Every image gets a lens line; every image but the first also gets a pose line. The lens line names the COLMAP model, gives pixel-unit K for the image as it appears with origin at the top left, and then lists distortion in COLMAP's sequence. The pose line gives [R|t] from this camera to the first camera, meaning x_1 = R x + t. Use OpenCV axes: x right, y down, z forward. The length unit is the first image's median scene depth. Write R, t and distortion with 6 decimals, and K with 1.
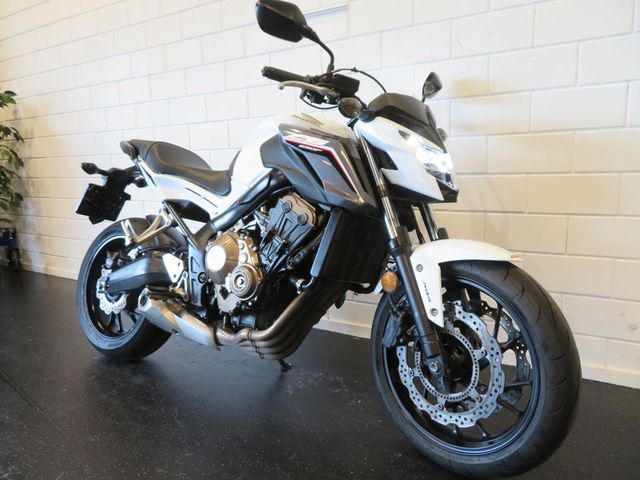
lens RADIAL K [[460.7, 0, 320.0], [0, 460.7, 240.0], [0, 0, 1]] dist [-0.001010, 0.000839]
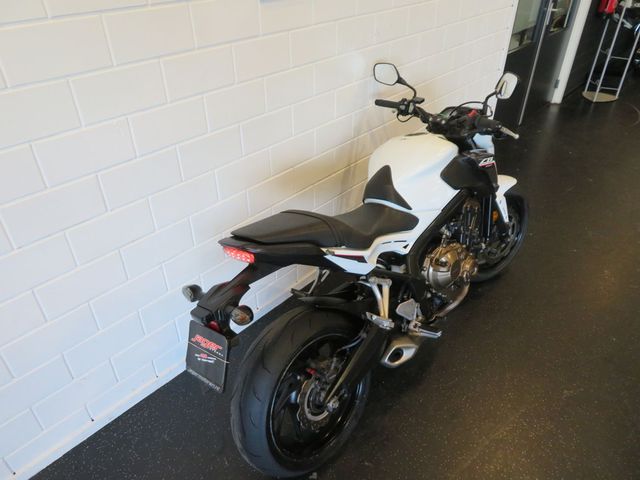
lens RADIAL K [[460.7, 0, 320.0], [0, 460.7, 240.0], [0, 0, 1]] dist [-0.001010, 0.000839]
pose [[0.193392, -0.519151, 0.832516, -1.372061], [0.156637, 0.853988, 0.496154, -0.755731], [-0.968537, 0.034451, 0.246472, 1.090194]]
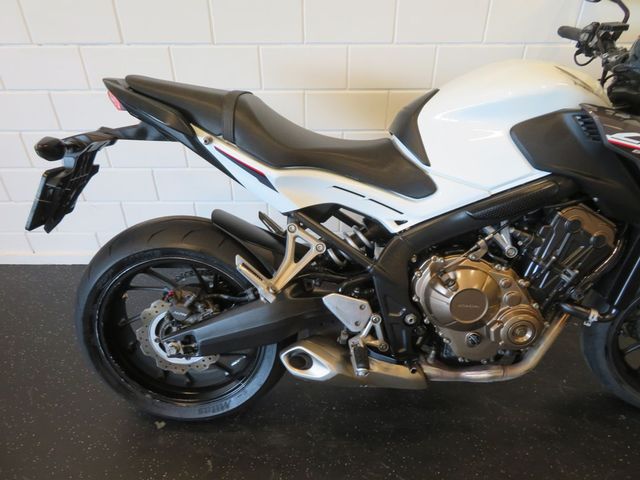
lens RADIAL K [[458.4, 0, 311.2], [0, 458.4, 240.3], [0, 0, 1]] dist [-0.033222, 0.002167]
pose [[0.847418, -0.281287, 0.450290, -0.746247], [0.061035, 0.894111, 0.443667, -0.389022], [-0.527407, -0.348488, 0.774854, 0.647975]]
